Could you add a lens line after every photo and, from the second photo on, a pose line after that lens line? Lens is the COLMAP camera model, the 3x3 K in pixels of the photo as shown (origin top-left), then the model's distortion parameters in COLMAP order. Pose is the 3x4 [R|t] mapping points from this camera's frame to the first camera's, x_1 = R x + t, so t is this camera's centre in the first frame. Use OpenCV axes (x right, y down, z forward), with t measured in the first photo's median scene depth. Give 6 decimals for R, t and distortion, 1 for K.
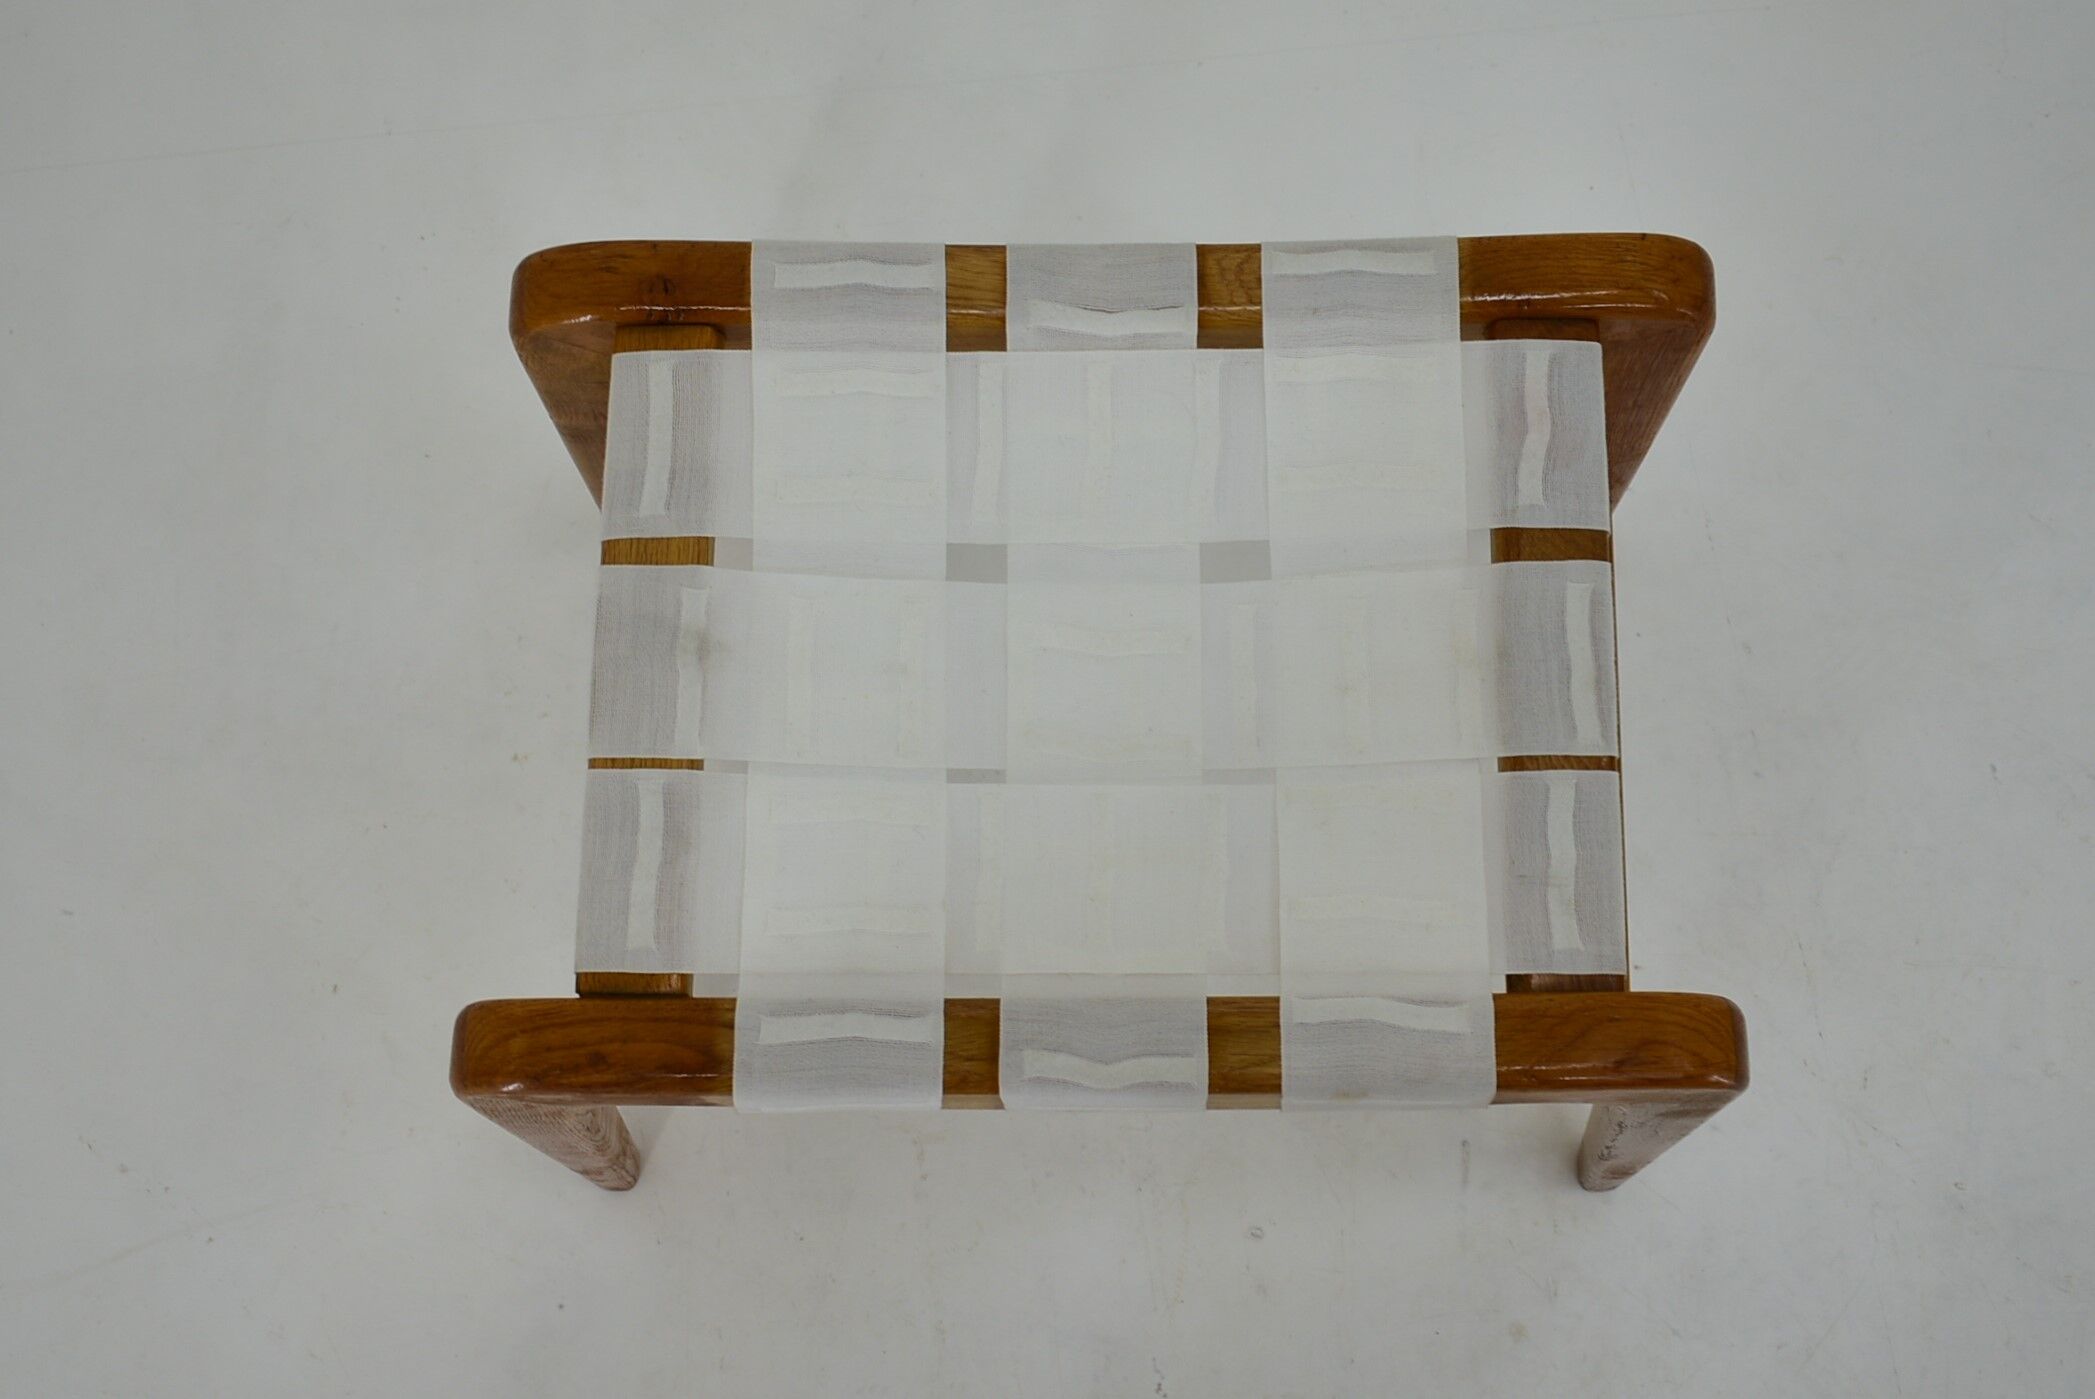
lens RADIAL K [[2315.9, 0, 1047.5], [0, 2315.9, 699.5], [0, 0, 1]] dist [-0.015472, 0.000214]
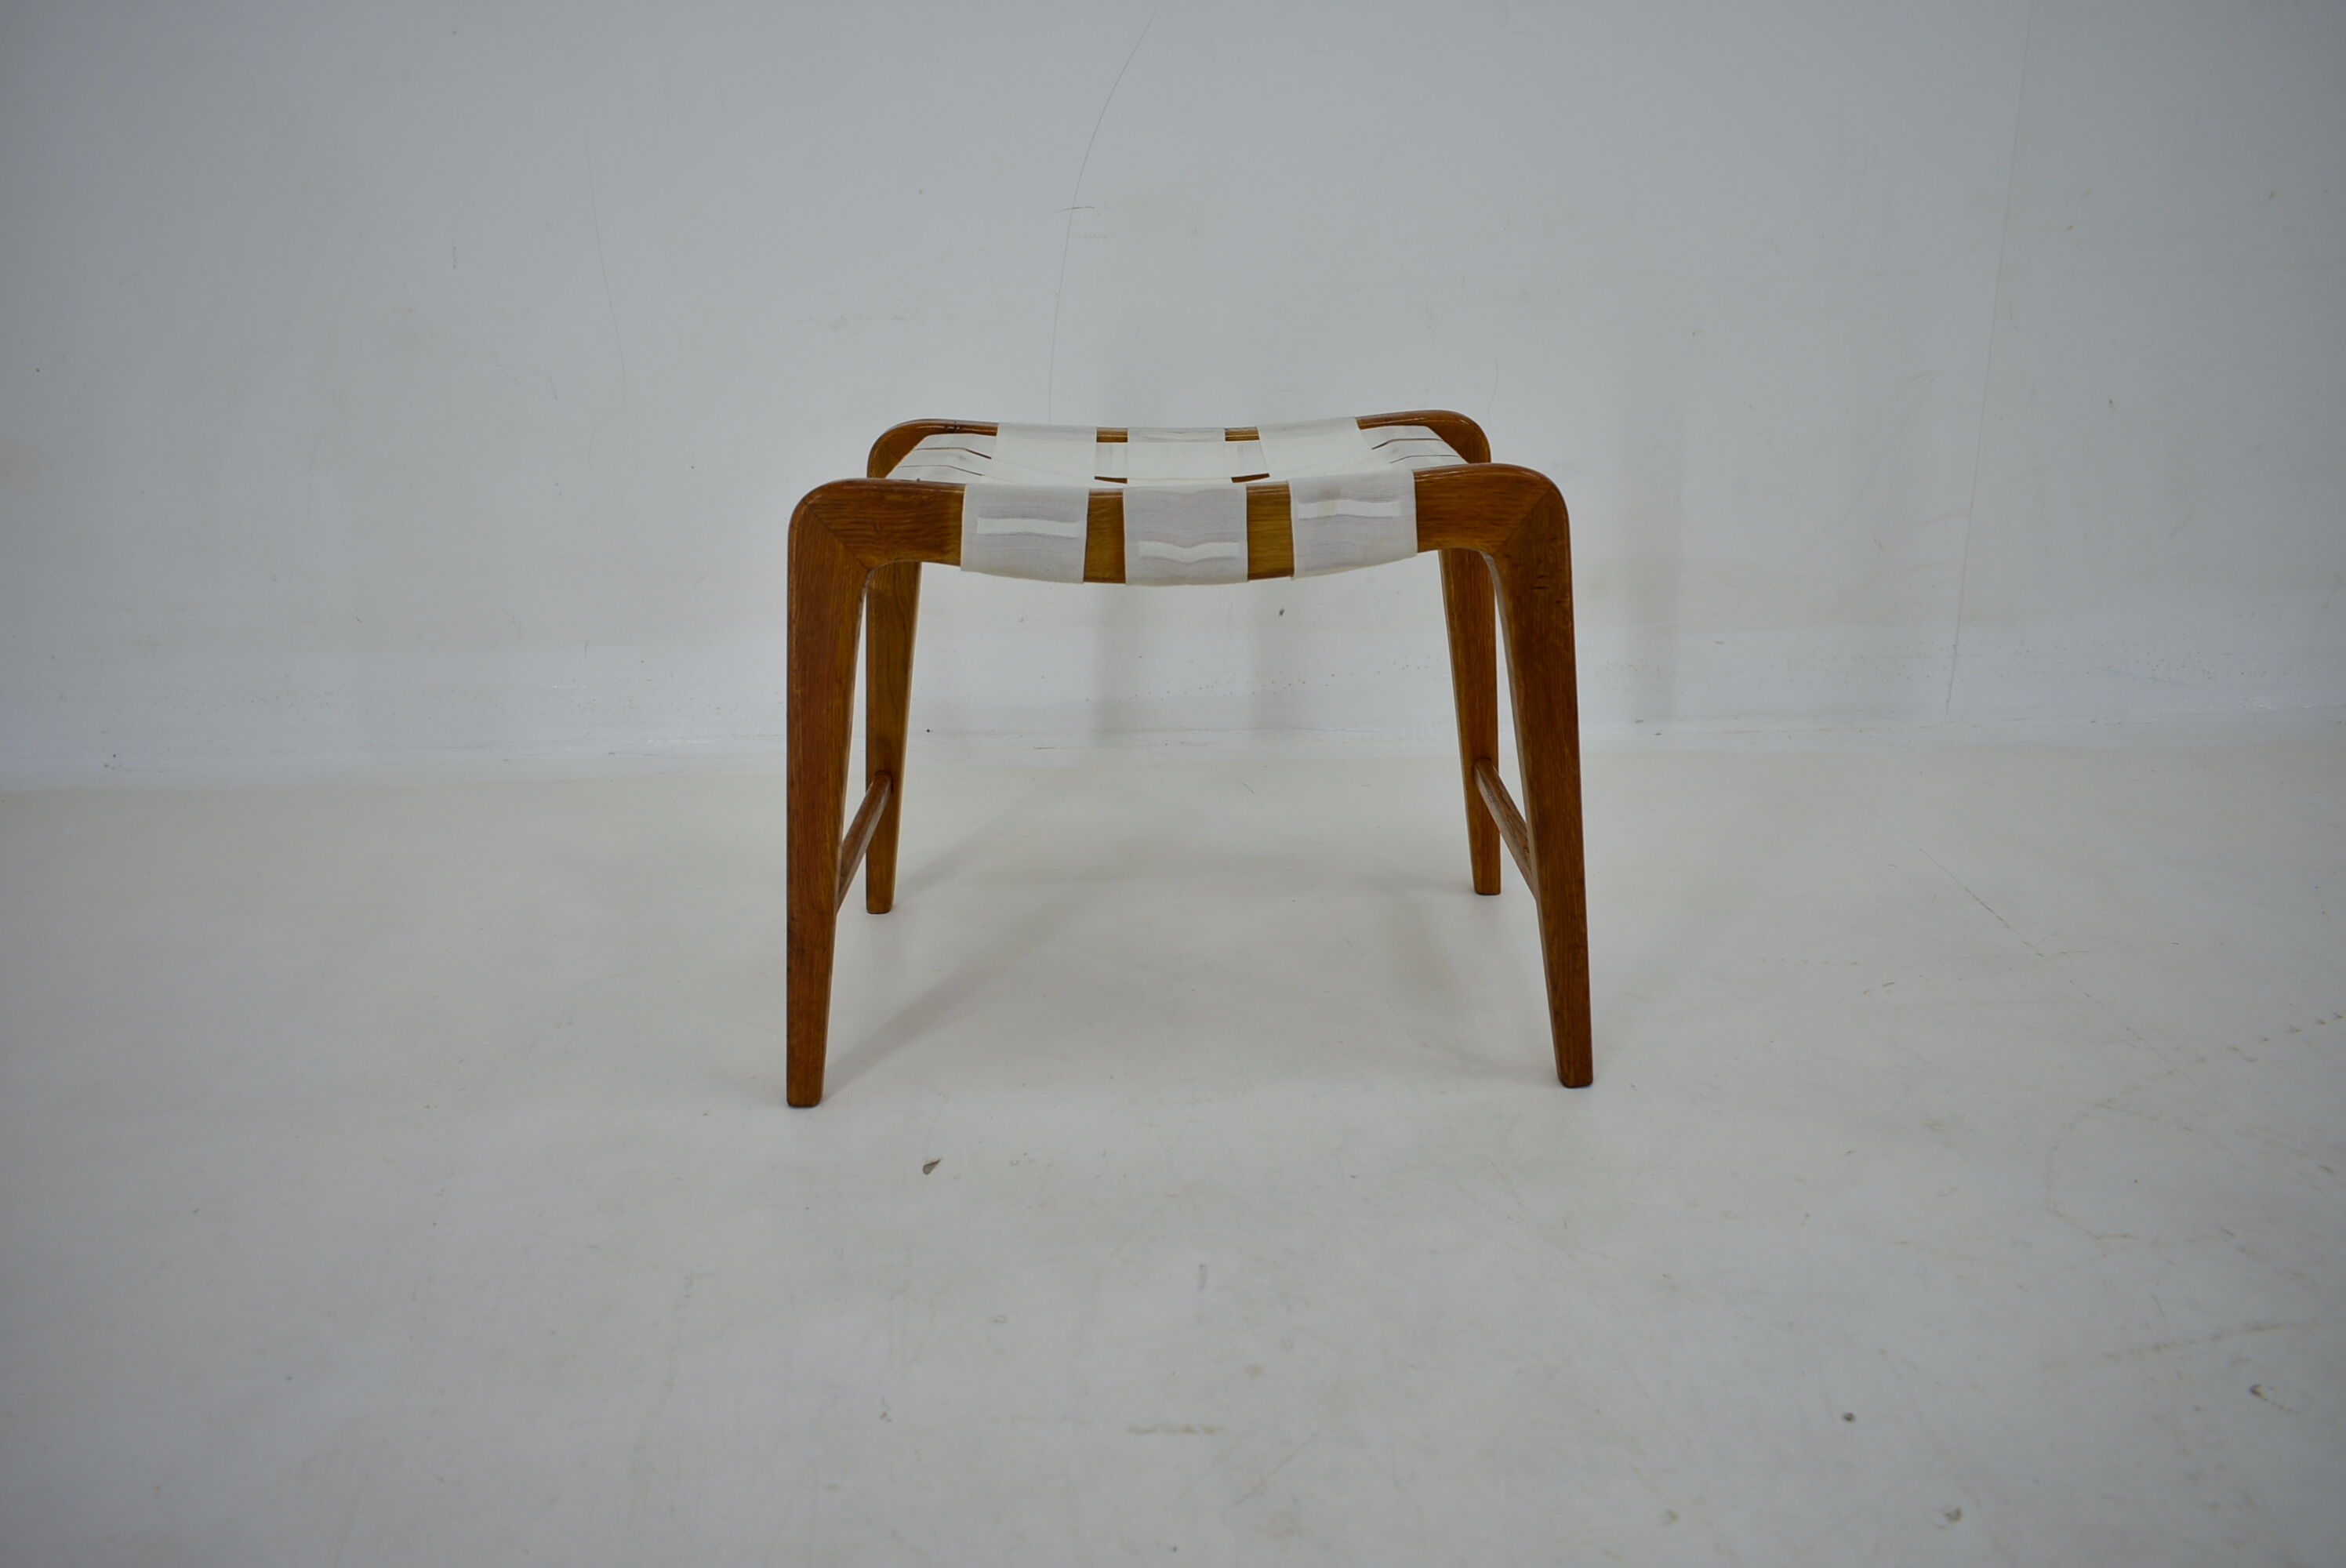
lens RADIAL K [[1820.9, 0, 1173.0], [0, 1820.9, 784.0], [0, 0, 1]] dist [-0.022459, 0.015160]
pose [[0.999734, 0.007253, 0.021882, -0.010946], [0.015041, 0.514091, -0.857604, 1.335695], [-0.017469, 0.857705, 0.513845, 0.471143]]
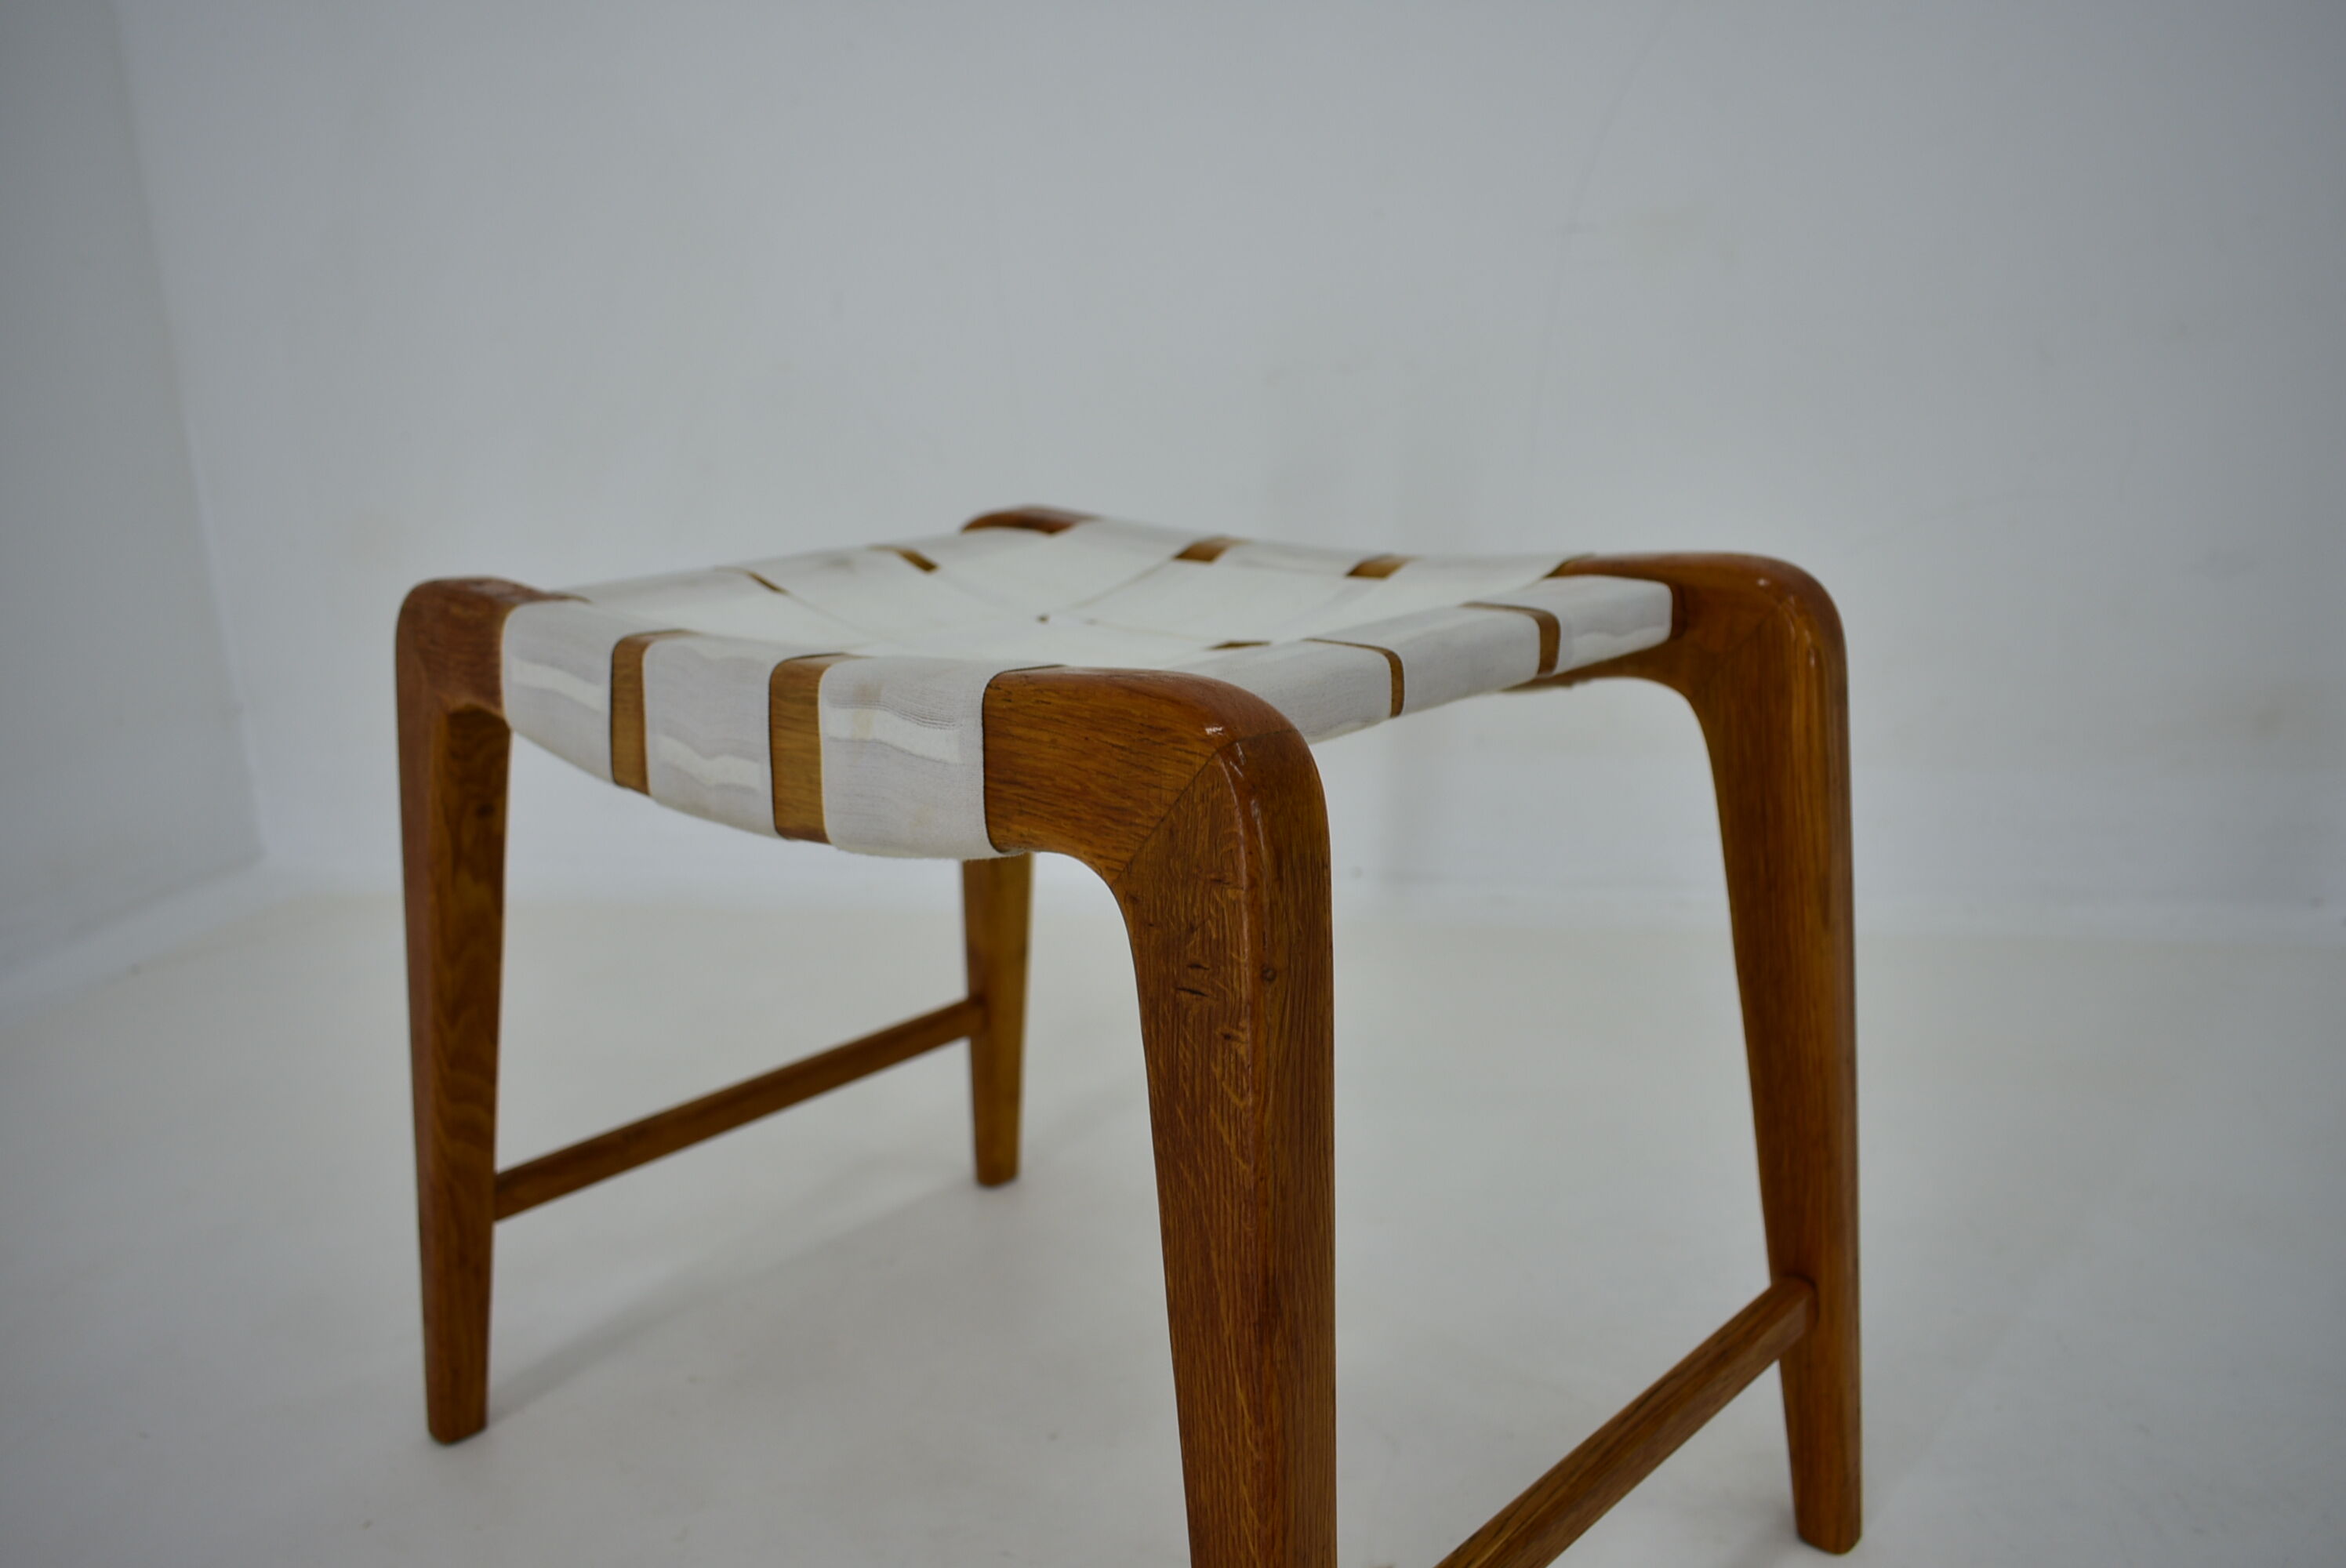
lens RADIAL K [[1780.6, 0, 1173.0], [0, 1780.6, 784.0], [0, 0, 1]] dist [-0.025311, 0.023239]
pose [[0.728183, 0.177352, -0.662039, 0.592531], [-0.665560, 0.413610, -0.621254, 0.472235], [0.163645, 0.893013, 0.419222, 0.736847]]
